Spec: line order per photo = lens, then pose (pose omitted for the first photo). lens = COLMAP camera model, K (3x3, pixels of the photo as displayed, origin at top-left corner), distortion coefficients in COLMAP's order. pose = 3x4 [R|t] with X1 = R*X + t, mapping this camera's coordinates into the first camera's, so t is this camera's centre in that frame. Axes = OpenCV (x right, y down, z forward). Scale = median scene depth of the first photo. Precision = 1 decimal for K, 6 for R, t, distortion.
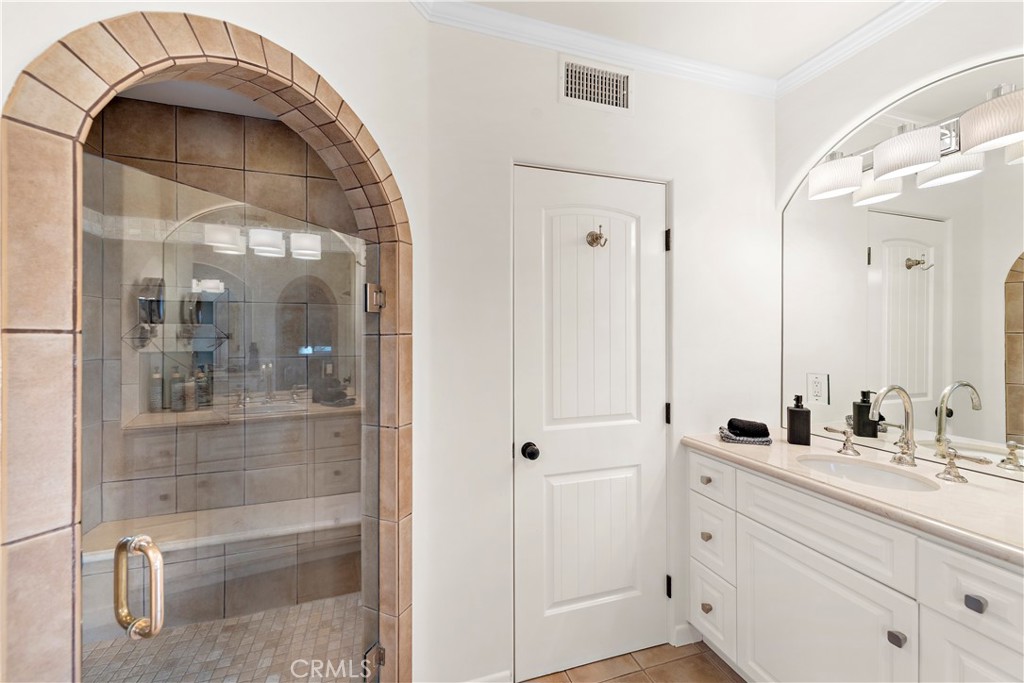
lens RADIAL K [[406.7, 0, 512.0], [0, 406.7, 341.5], [0, 0, 1]] dist [-0.000417, -0.000011]
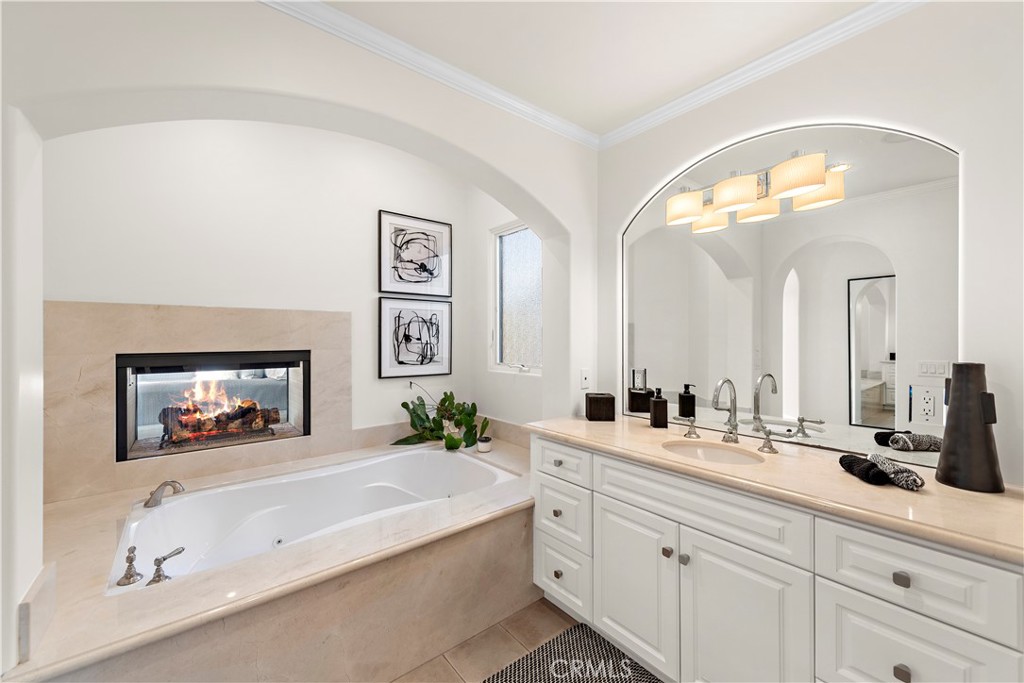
lens RADIAL K [[333.6, 0, 512.0], [0, 333.6, 341.5], [0, 0, 1]] dist [0.000504, -0.000016]
pose [[0.892421, -0.000825, 0.451203, -0.114317], [0.002360, 0.999993, -0.002840, -0.002202], [-0.451198, 0.003600, 0.892417, 0.381403]]
